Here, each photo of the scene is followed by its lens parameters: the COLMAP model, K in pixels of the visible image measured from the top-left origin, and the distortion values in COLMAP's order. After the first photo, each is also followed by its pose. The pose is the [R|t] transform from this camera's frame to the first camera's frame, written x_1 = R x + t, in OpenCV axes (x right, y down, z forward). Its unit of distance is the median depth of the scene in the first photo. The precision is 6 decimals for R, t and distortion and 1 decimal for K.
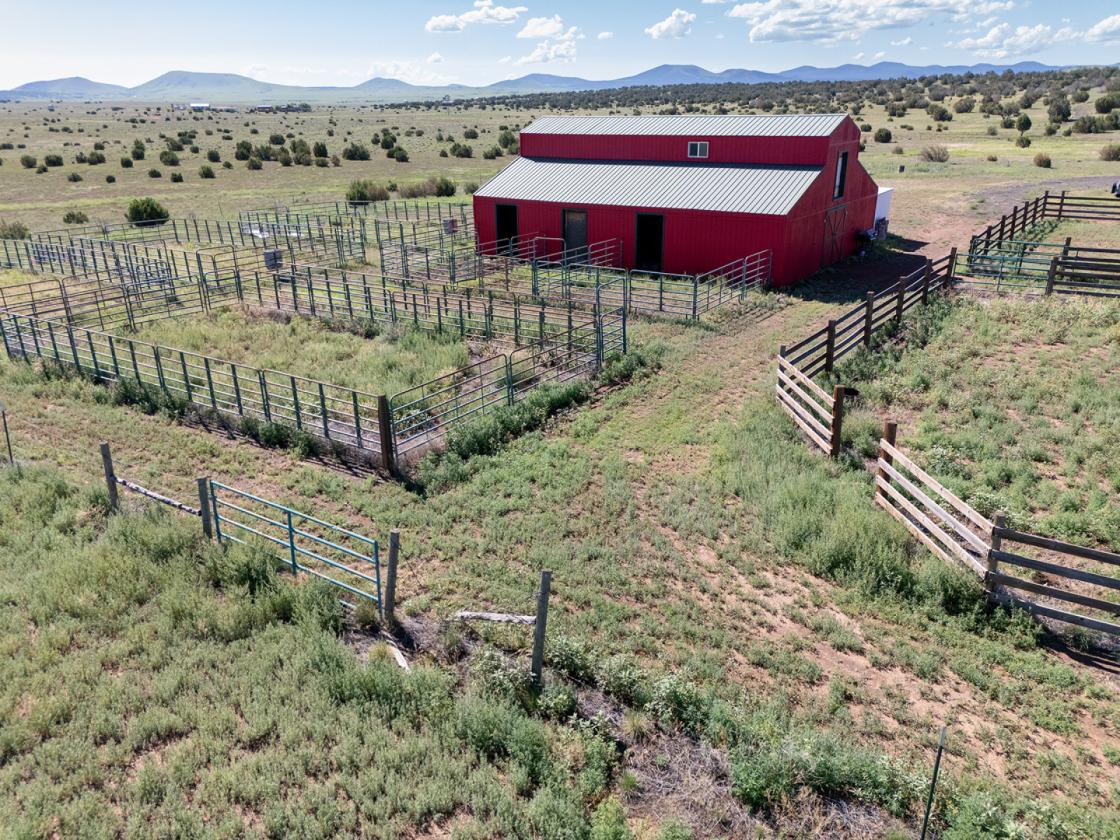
lens RADIAL K [[834.5, 0, 560.0], [0, 834.5, 420.0], [0, 0, 1]] dist [0.038481, -0.004695]
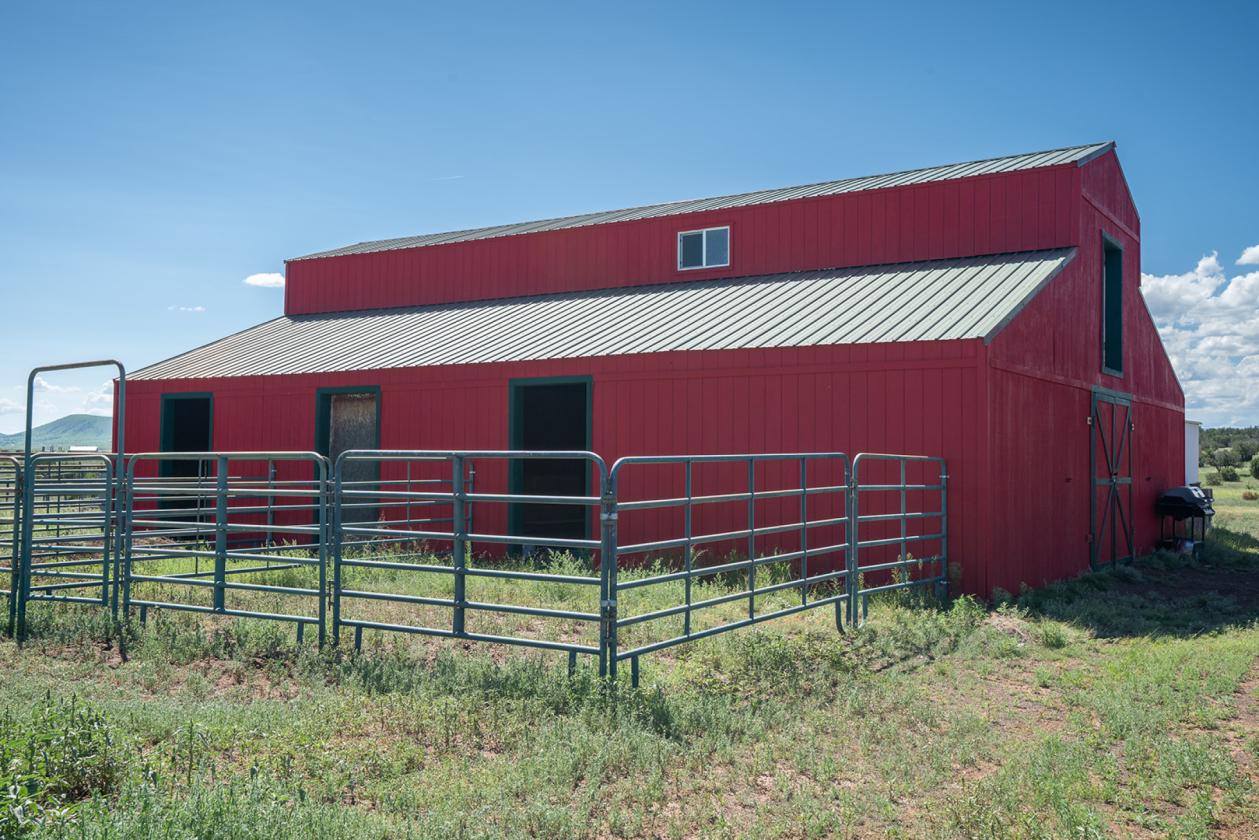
lens RADIAL K [[1188.2, 0, 629.5], [0, 1188.2, 420.0], [0, 0, 1]] dist [0.000316, 0.001321]
pose [[0.998895, 0.034486, 0.031942, 0.115644], [-0.019120, 0.918856, -0.394131, -0.050453], [-0.042942, 0.393084, 0.918499, 0.543711]]
